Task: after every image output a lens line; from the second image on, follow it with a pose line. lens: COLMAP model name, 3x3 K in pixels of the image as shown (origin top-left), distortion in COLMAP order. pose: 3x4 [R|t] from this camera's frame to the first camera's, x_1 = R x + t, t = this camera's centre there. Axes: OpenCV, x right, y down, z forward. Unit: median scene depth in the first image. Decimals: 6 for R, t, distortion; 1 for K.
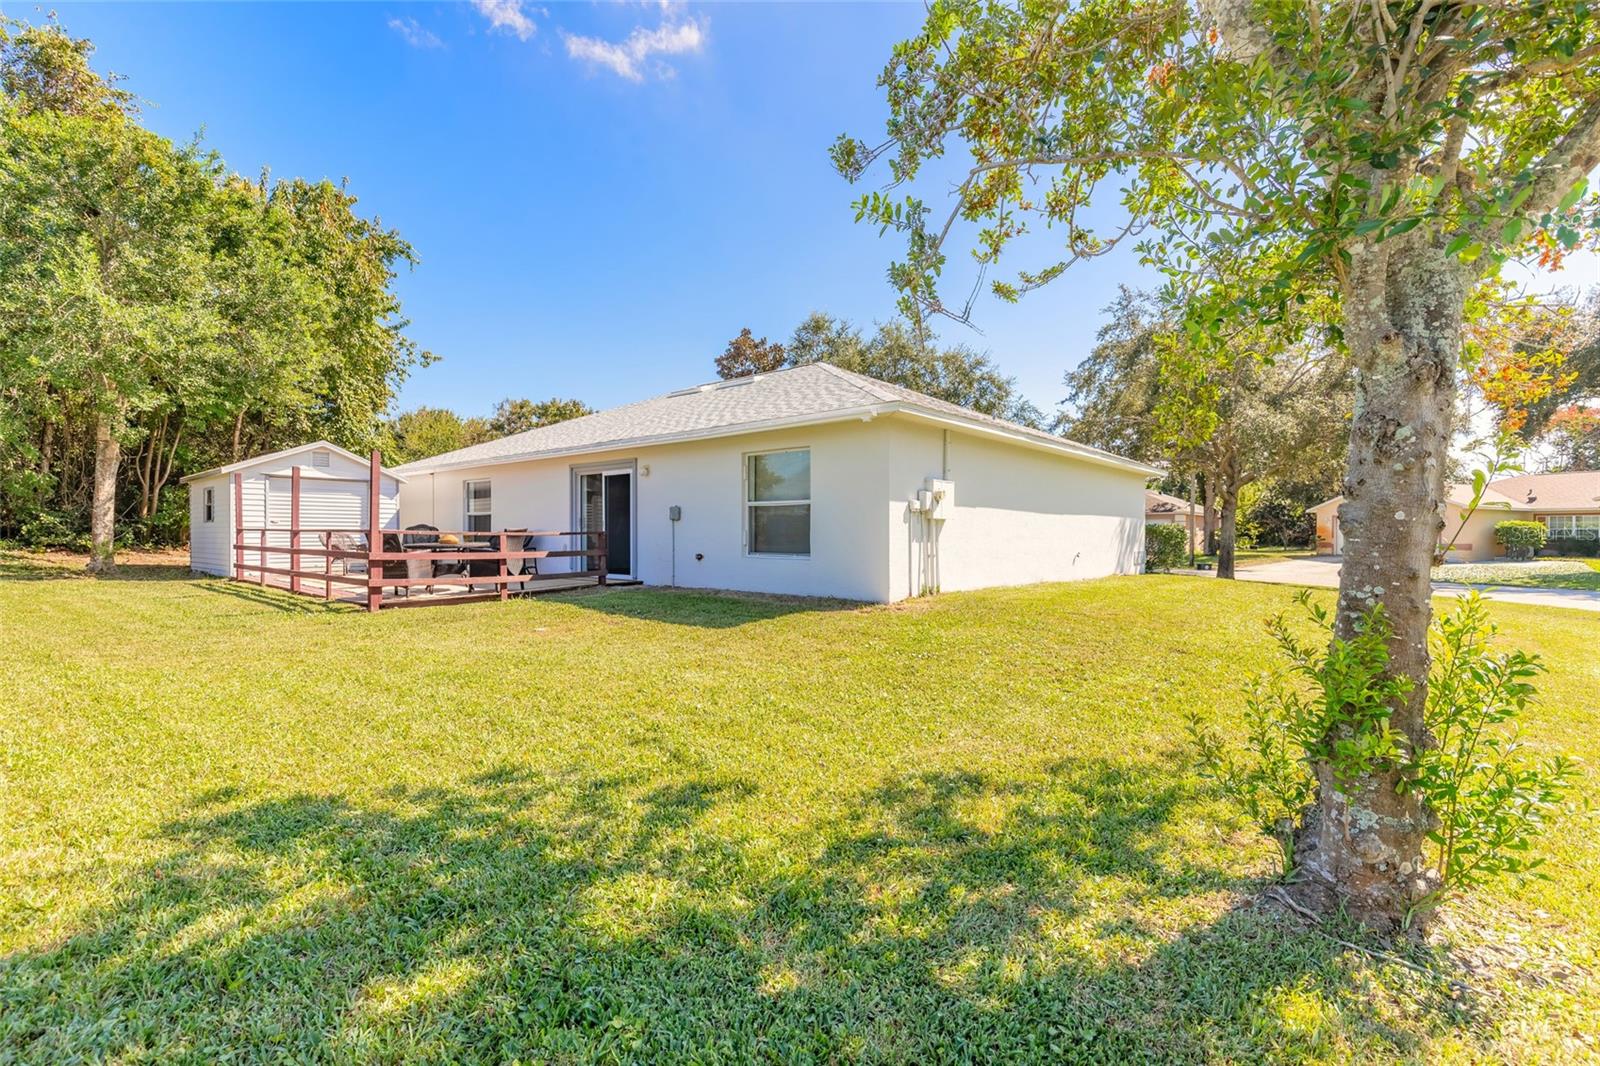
lens RADIAL K [[727.9, 0, 795.0], [0, 727.9, 537.3], [0, 0, 1]] dist [0.009911, -0.001103]
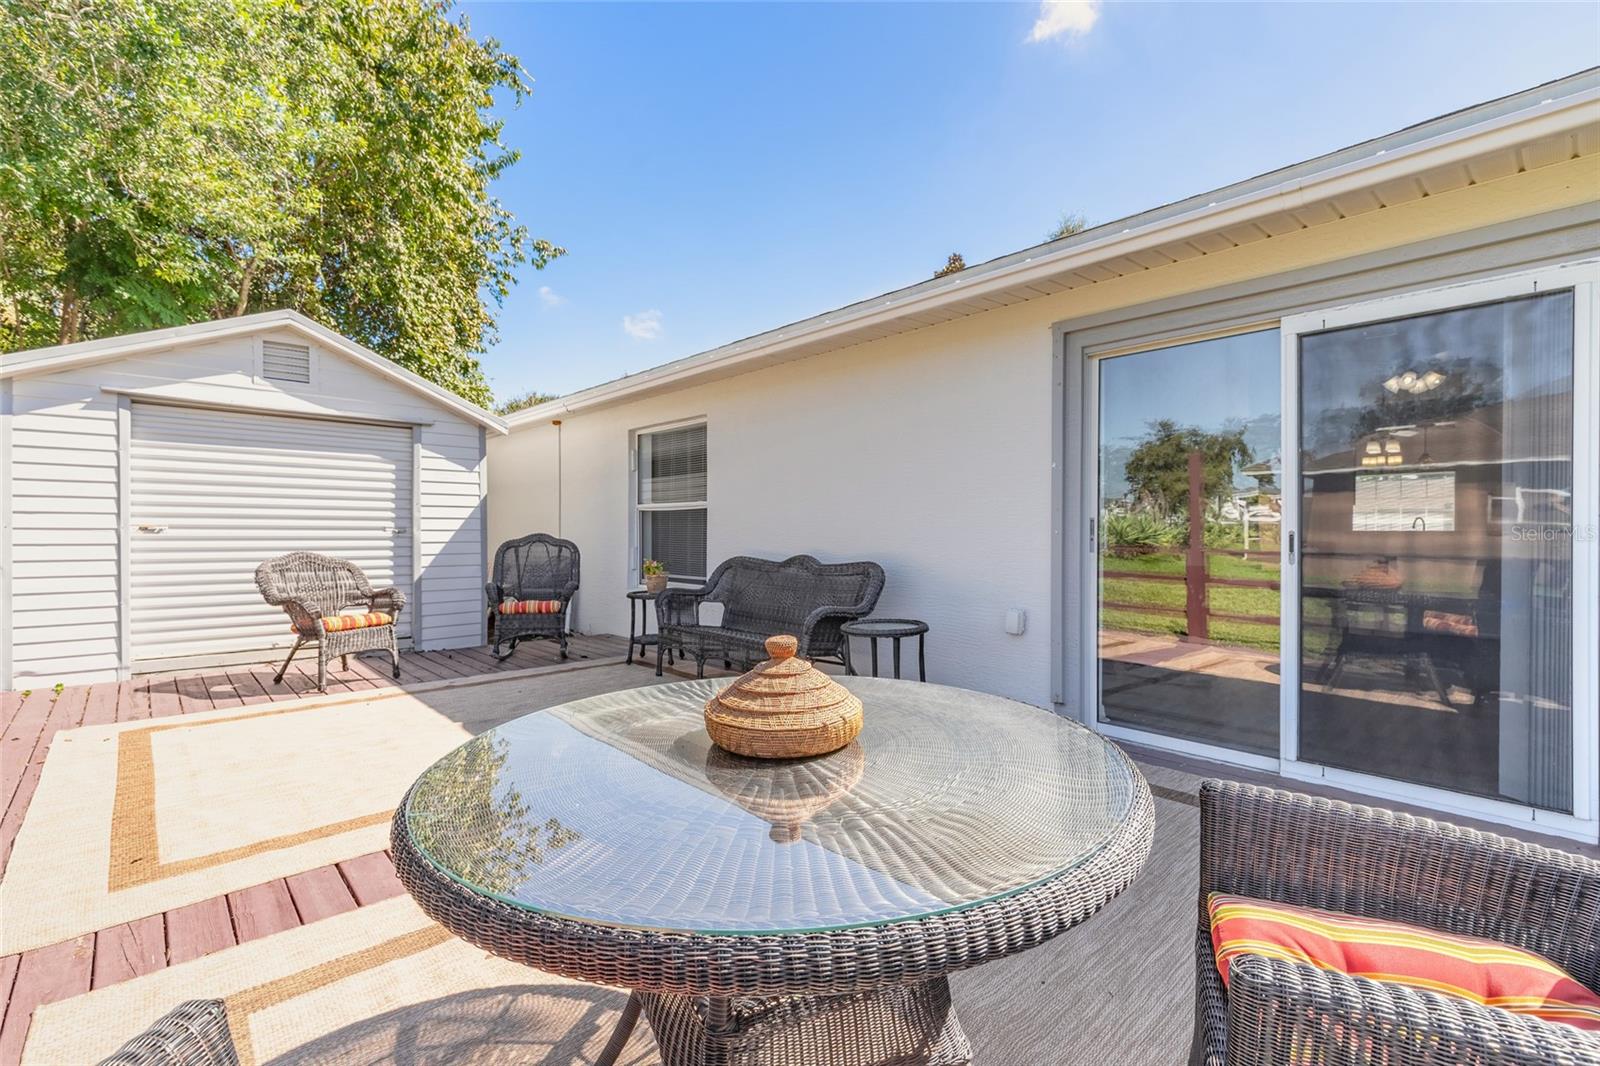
lens RADIAL K [[727.9, 0, 795.0], [0, 727.9, 537.3], [0, 0, 1]] dist [0.009911, -0.001103]
pose [[0.993031, 0.006114, -0.117691, -0.299029], [-0.005149, 0.999951, 0.008501, -0.019552], [0.117737, -0.007835, 0.993014, 0.564640]]
